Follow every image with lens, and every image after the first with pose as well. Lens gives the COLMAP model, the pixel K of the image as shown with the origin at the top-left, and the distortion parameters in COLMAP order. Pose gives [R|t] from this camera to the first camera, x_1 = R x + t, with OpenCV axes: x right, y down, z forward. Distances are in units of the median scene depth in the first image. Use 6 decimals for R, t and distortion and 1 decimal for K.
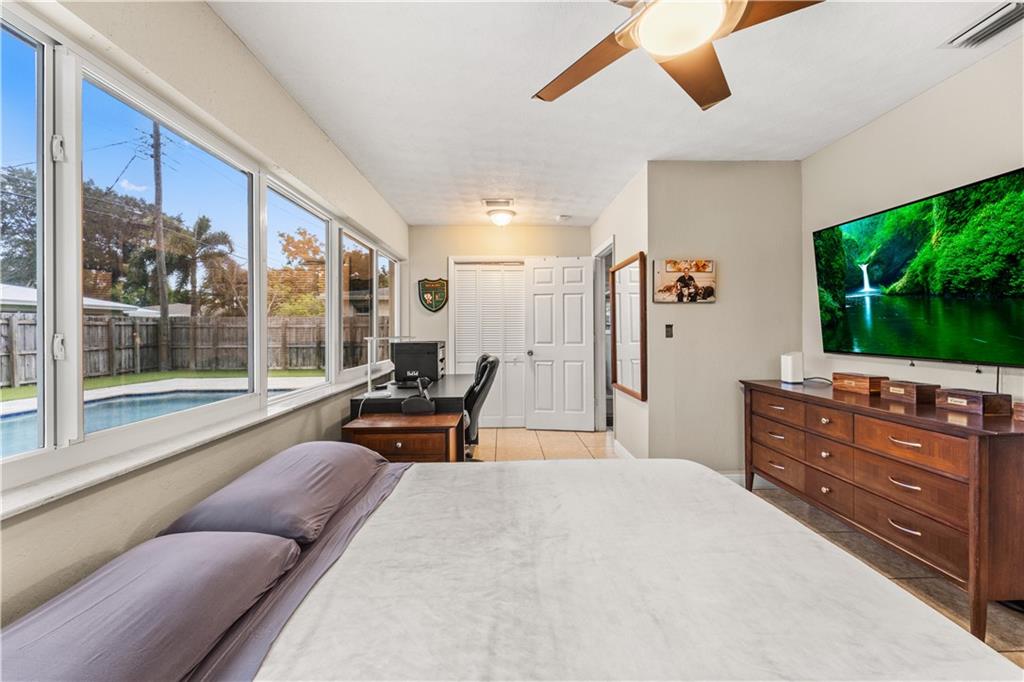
lens RADIAL K [[414.2, 0, 512.8], [0, 414.2, 335.2], [0, 0, 1]] dist [0.000867, -0.000155]
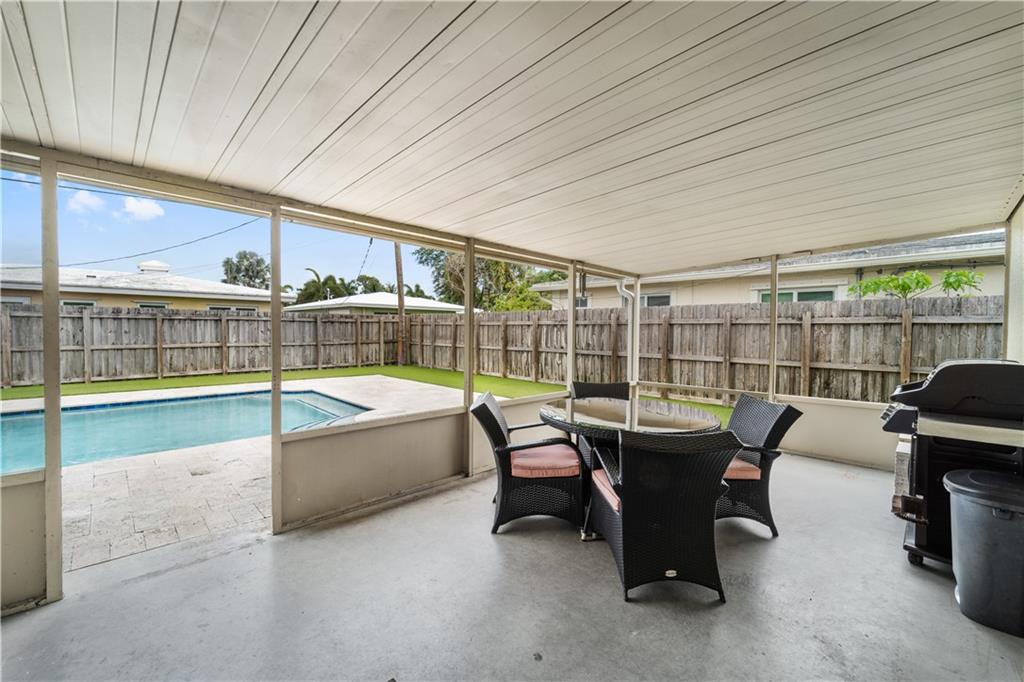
lens RADIAL K [[414.2, 0, 512.8], [0, 414.2, 335.2], [0, 0, 1]] dist [0.000867, -0.000155]
pose [[0.688880, 0.023430, -0.724497, 0.125882], [-0.018932, 0.999718, 0.014330, -0.011474], [0.724628, 0.003844, 0.689129, 0.492883]]
